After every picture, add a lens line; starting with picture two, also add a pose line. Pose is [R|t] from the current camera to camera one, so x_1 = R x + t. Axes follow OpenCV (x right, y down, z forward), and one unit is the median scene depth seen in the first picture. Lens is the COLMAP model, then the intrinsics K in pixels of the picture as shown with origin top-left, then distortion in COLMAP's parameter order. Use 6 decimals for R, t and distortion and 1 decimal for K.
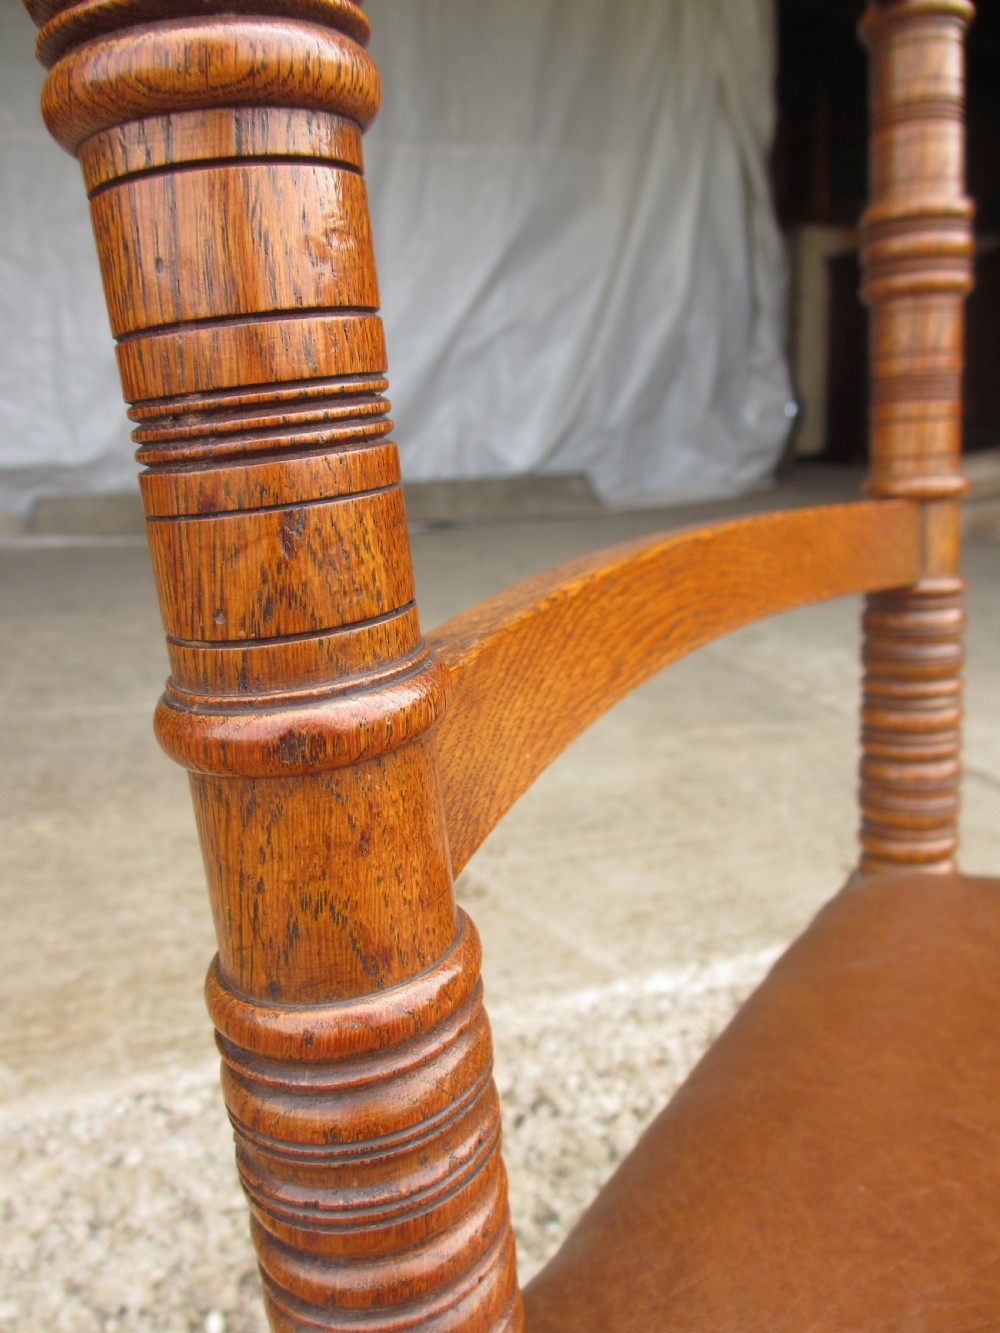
lens RADIAL K [[1103.3, 0, 502.2], [0, 1103.3, 659.5], [0, 0, 1]] dist [-0.050571, 0.011276]
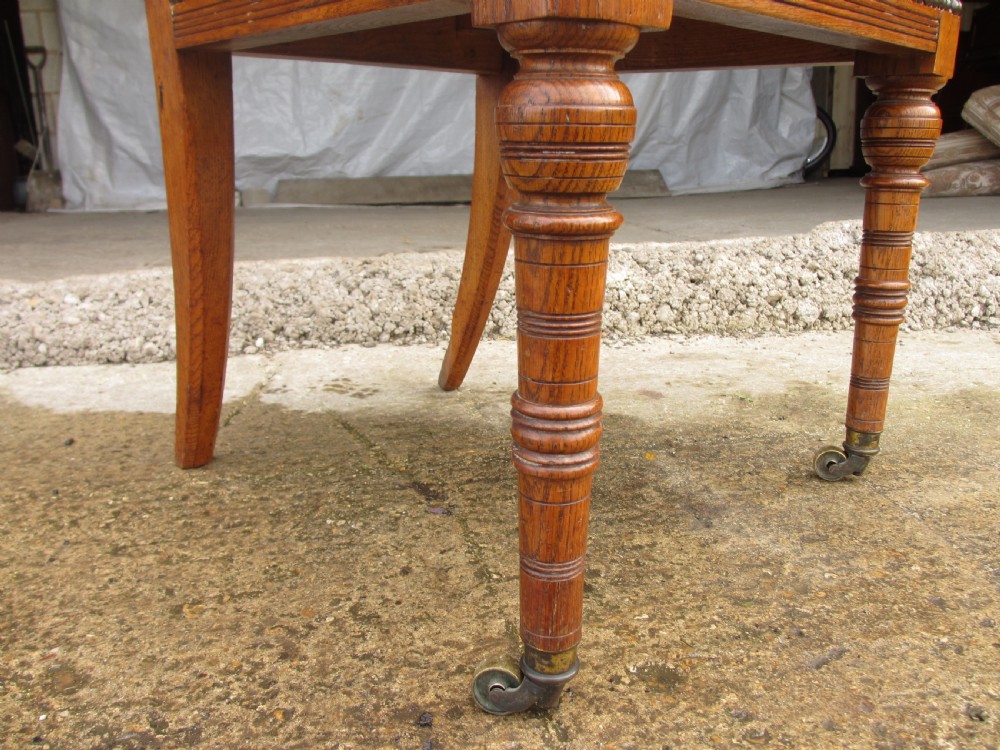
lens RADIAL K [[827.7, 0, 503.2], [0, 827.7, 371.4], [0, 0, 1]] dist [-0.050571, 0.011276]
pose [[0.986383, 0.032274, -0.161266, 0.073424], [-0.032802, 0.999462, -0.000611, 0.113862], [0.161159, 0.005892, 0.986911, -0.073523]]
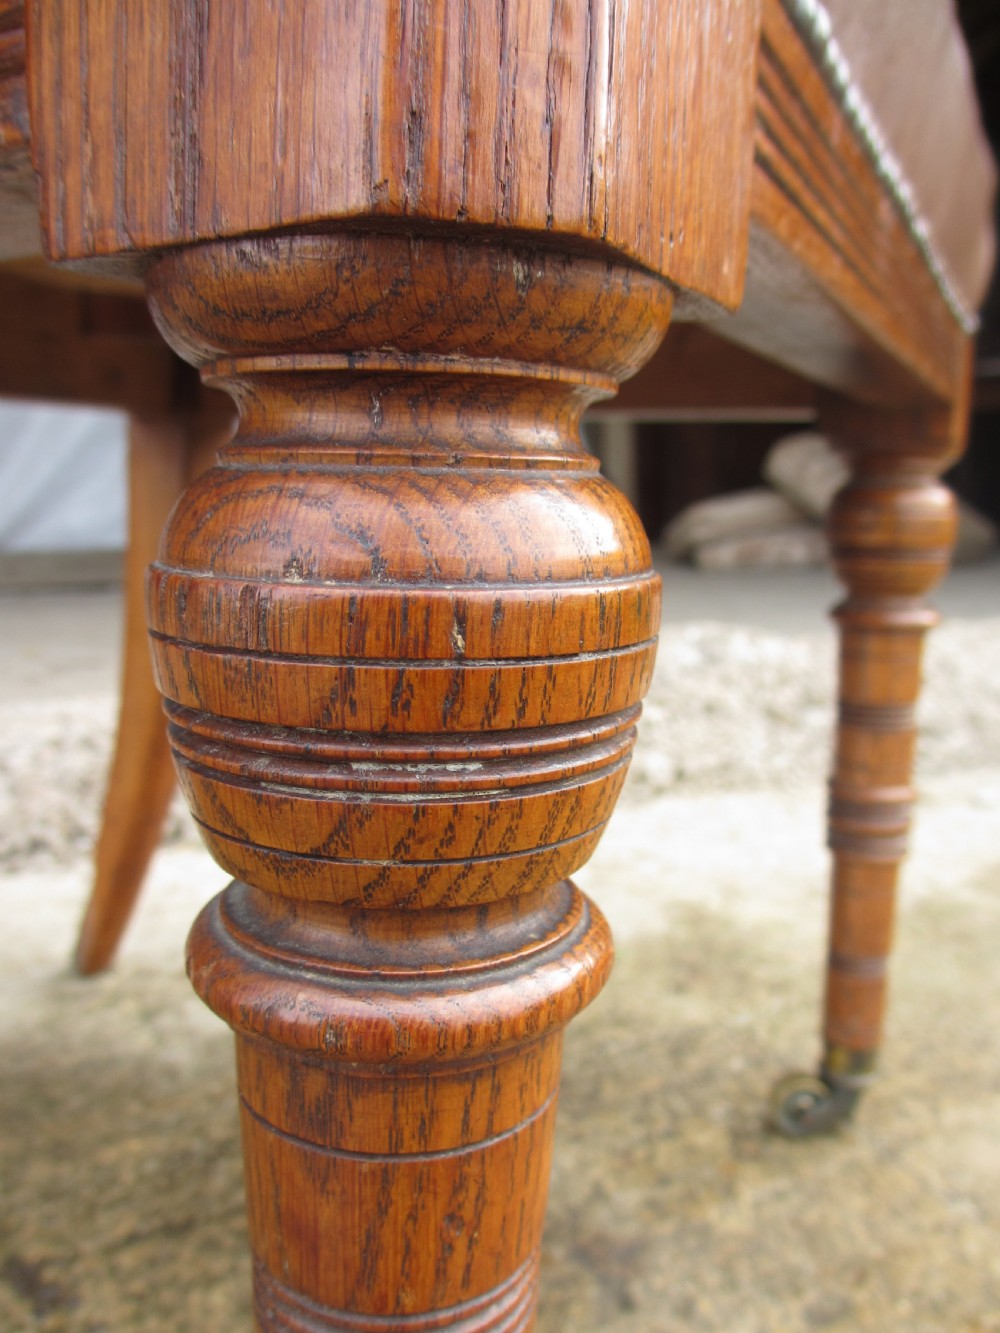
lens RADIAL K [[1103.3, 0, 490.7], [0, 1103.3, 668.7], [0, 0, 1]] dist [-0.050571, 0.011276]
pose [[0.993894, -0.017045, 0.109016, 0.064797], [0.030281, 0.992199, -0.120928, 0.094943], [-0.106105, 0.123491, 0.986657, -0.024446]]
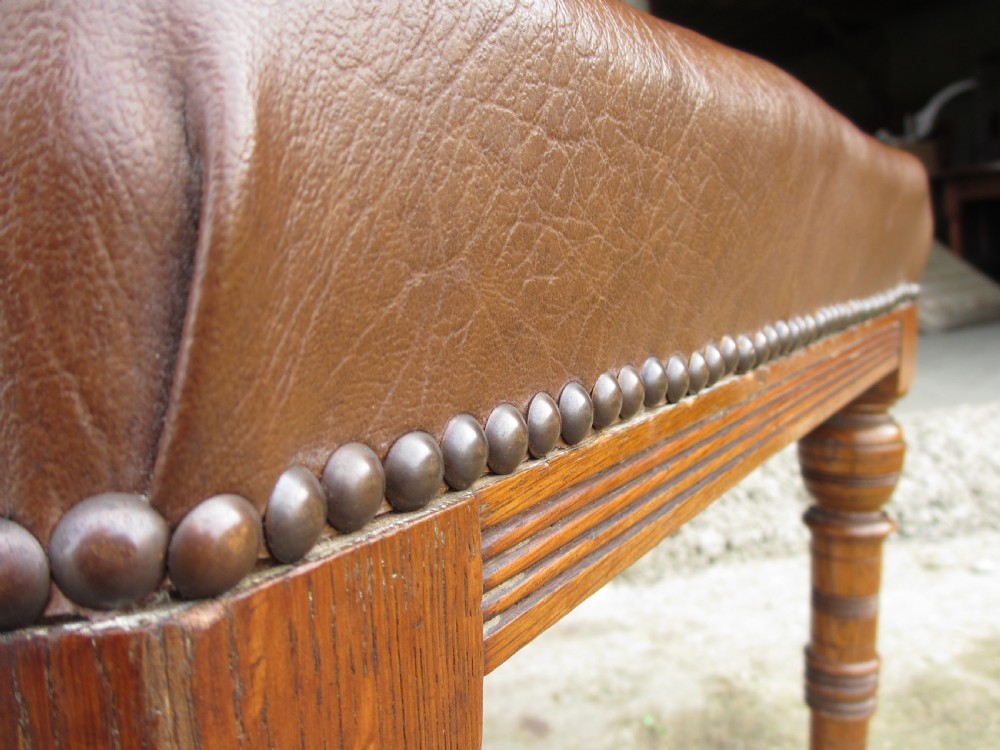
lens RADIAL K [[827.7, 0, 512.9], [0, 827.7, 377.9], [0, 0, 1]] dist [-0.050571, 0.011276]
pose [[0.999277, -0.034323, -0.016346, 0.077750], [0.031770, 0.990085, -0.136827, 0.071392], [0.020881, 0.136208, 0.990460, -0.023645]]
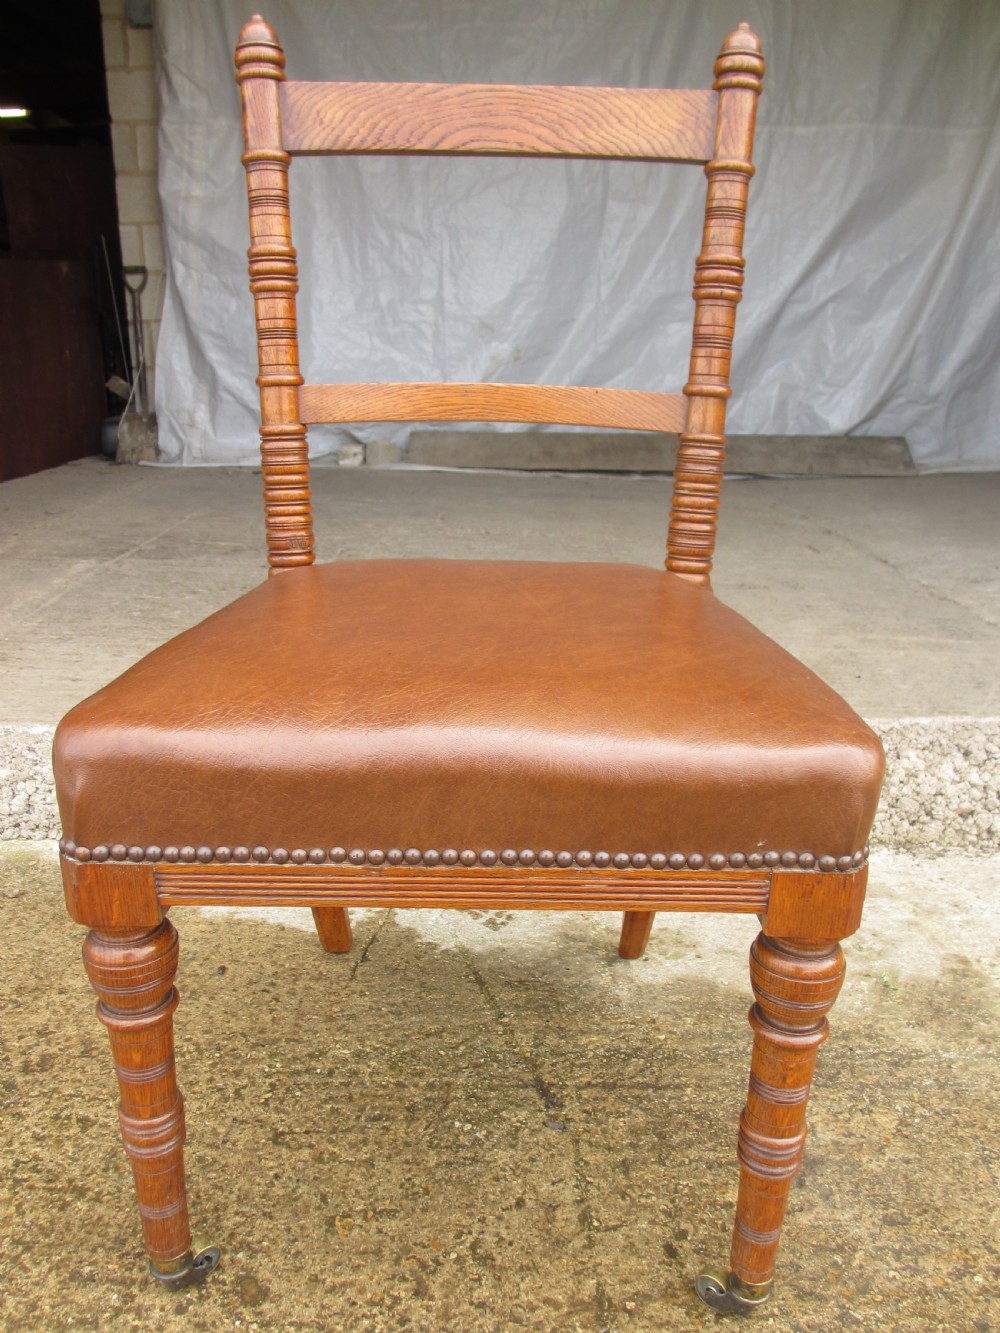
lens RADIAL K [[1103.3, 0, 492.6], [0, 1103.3, 665.5], [0, 0, 1]] dist [-0.050571, 0.011276]
pose [[0.939219, 0.113575, -0.323989, 0.087375], [-0.101320, 0.993360, 0.054505, 0.035930], [0.328029, -0.018366, 0.944489, -0.136970]]
